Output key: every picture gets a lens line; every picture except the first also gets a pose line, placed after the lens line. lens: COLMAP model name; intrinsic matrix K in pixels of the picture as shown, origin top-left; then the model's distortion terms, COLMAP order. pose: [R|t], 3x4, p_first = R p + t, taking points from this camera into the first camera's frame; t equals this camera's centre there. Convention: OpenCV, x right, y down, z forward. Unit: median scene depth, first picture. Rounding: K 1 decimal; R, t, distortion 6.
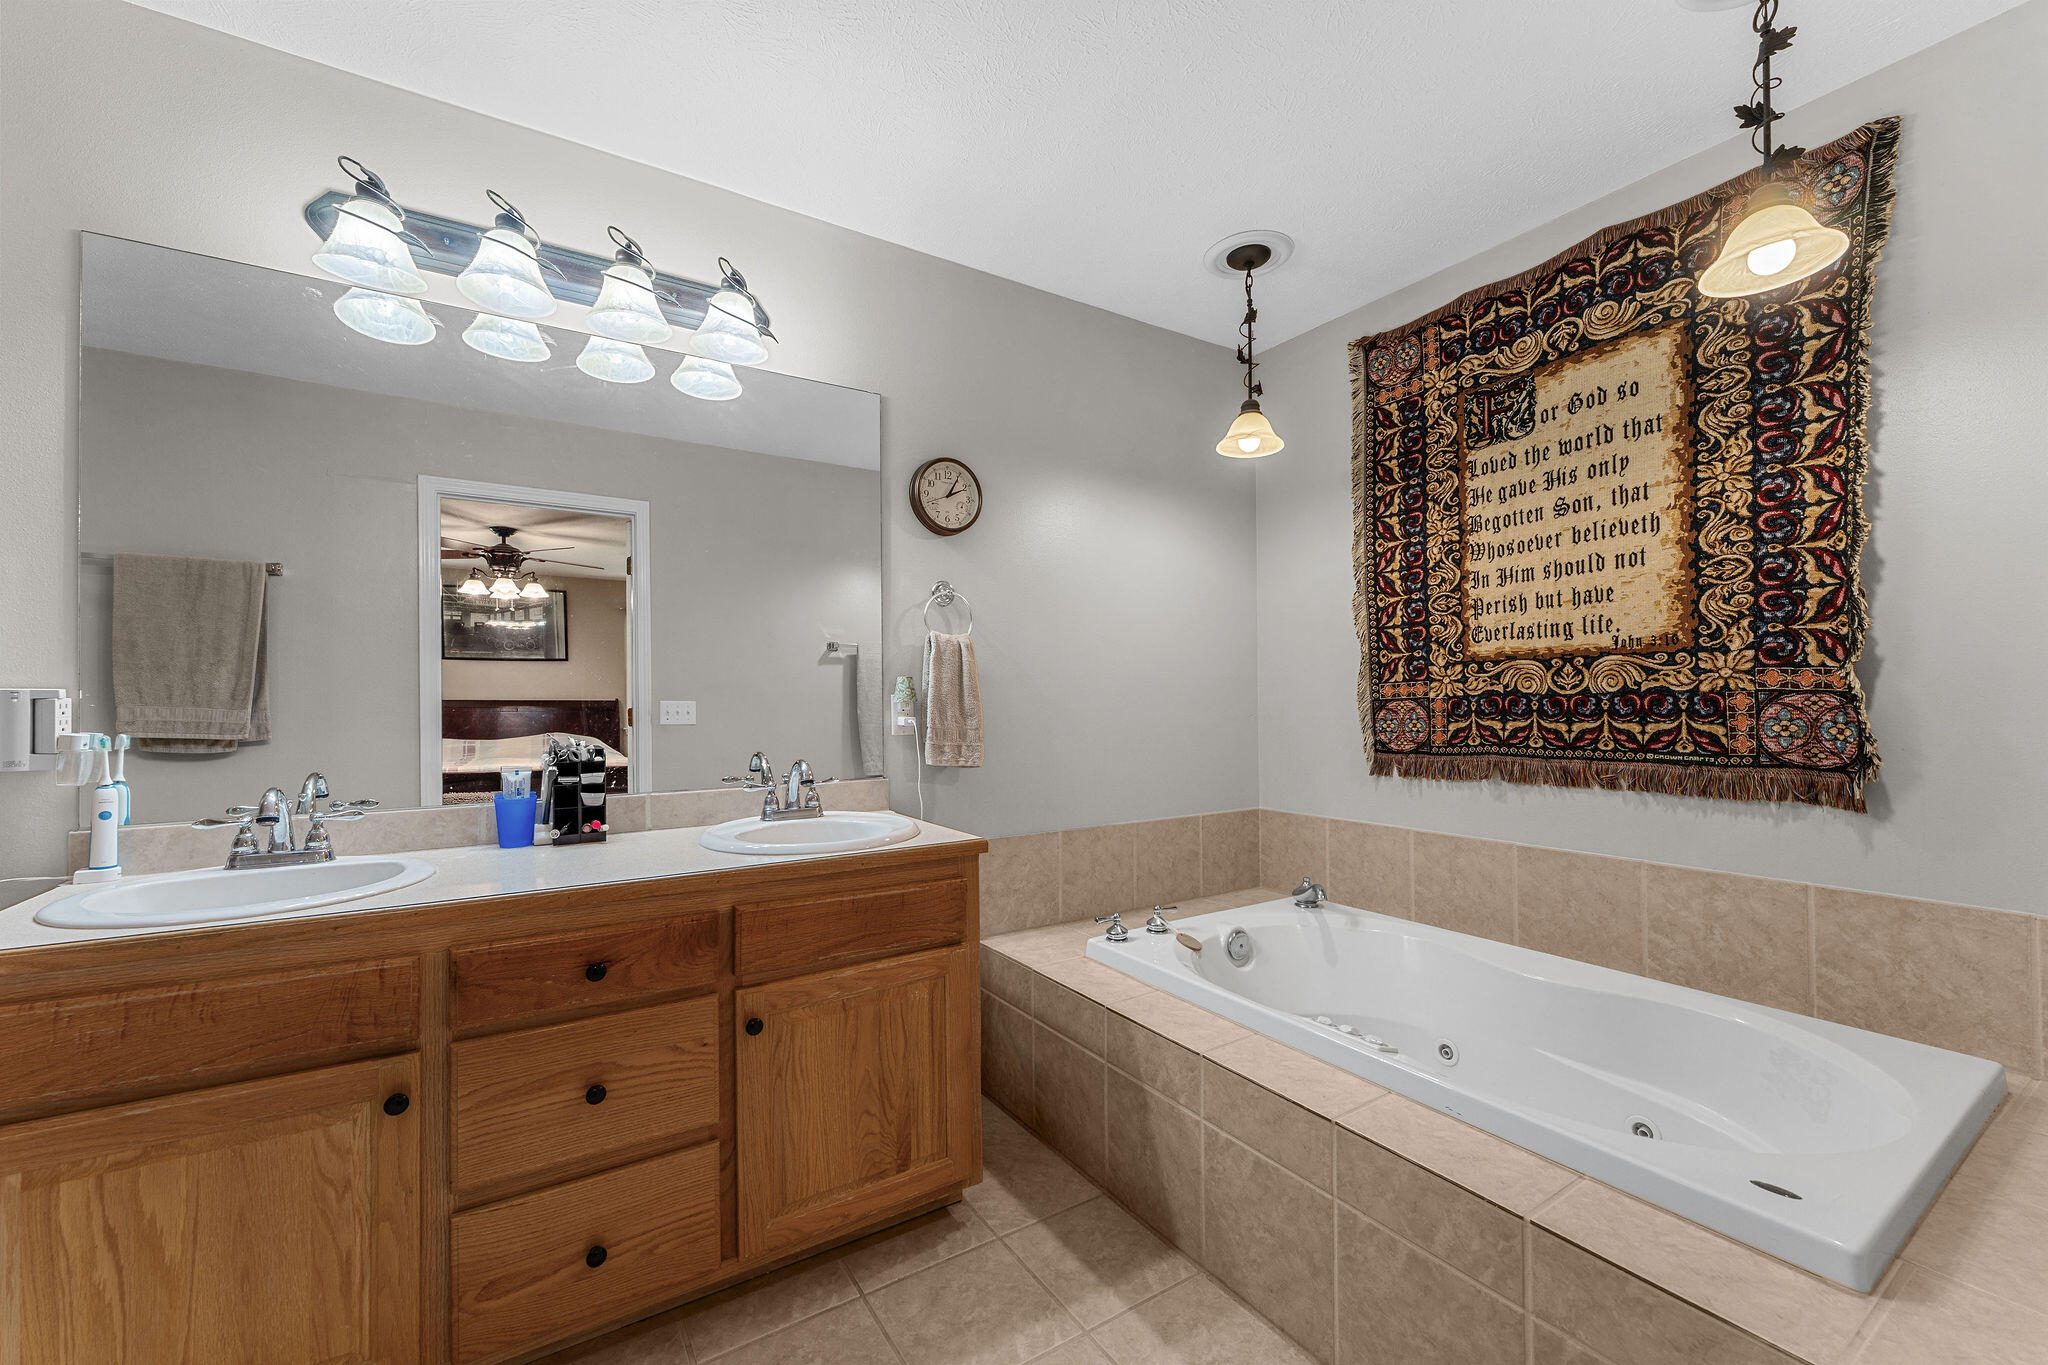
lens RADIAL K [[825.5, 0, 1032.8], [0, 825.5, 686.9], [0, 0, 1]] dist [0.000561, -0.001255]
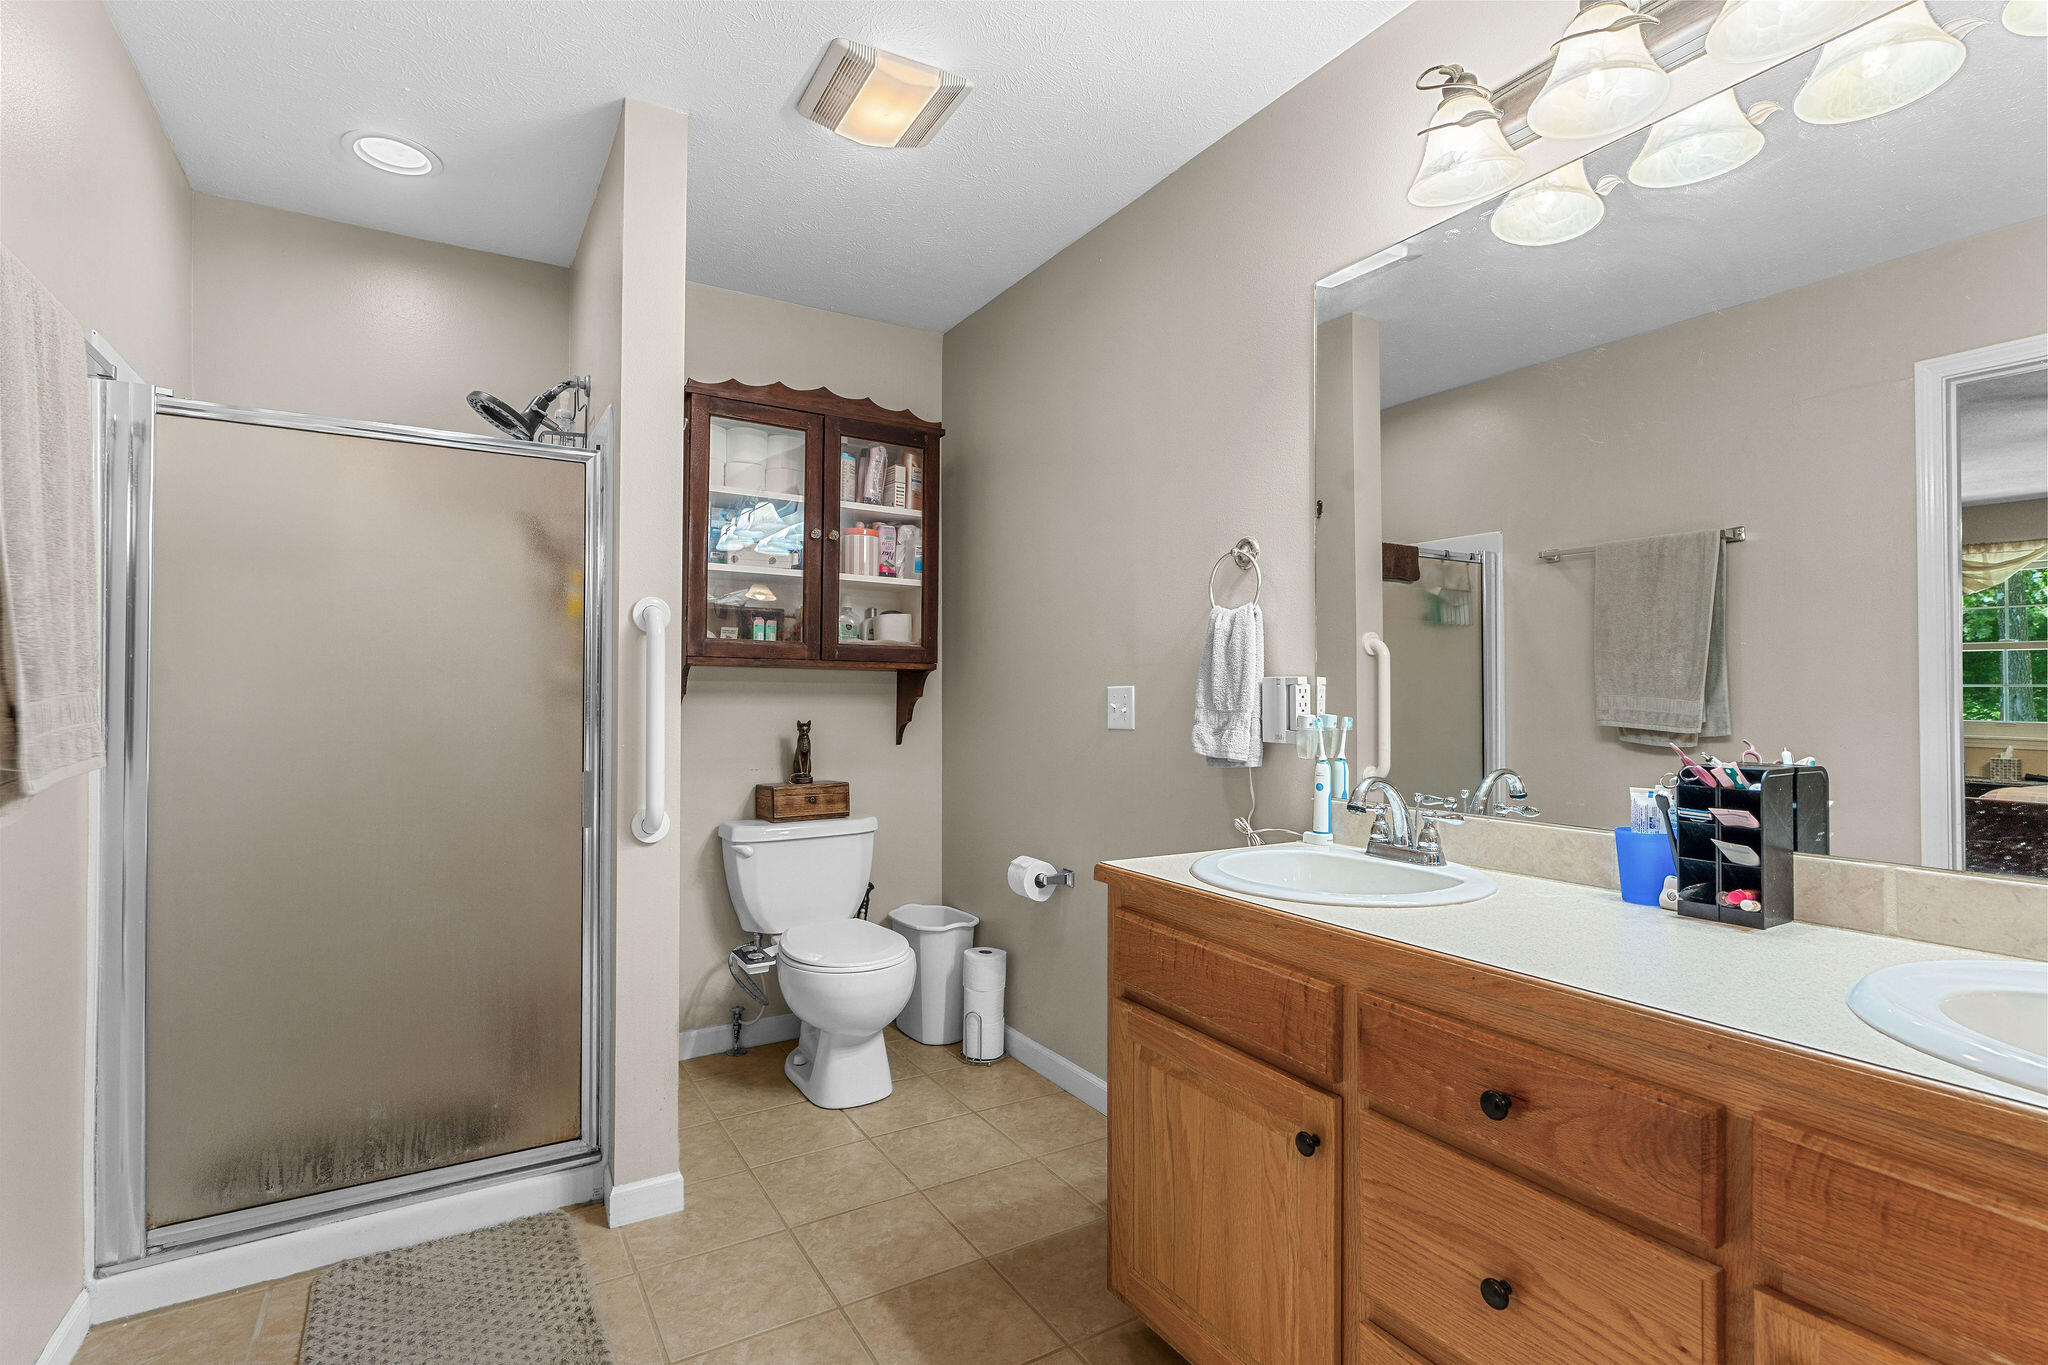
lens RADIAL K [[983.4, 0, 1023.5], [0, 983.4, 687.1], [0, 0, 1]] dist [-0.003158, 0.000055]
pose [[-0.041837, 0.001110, -0.999124, 0.227719], [0.009038, 0.999959, 0.000732, 0.011829], [0.999084, -0.009000, -0.041845, 0.590576]]
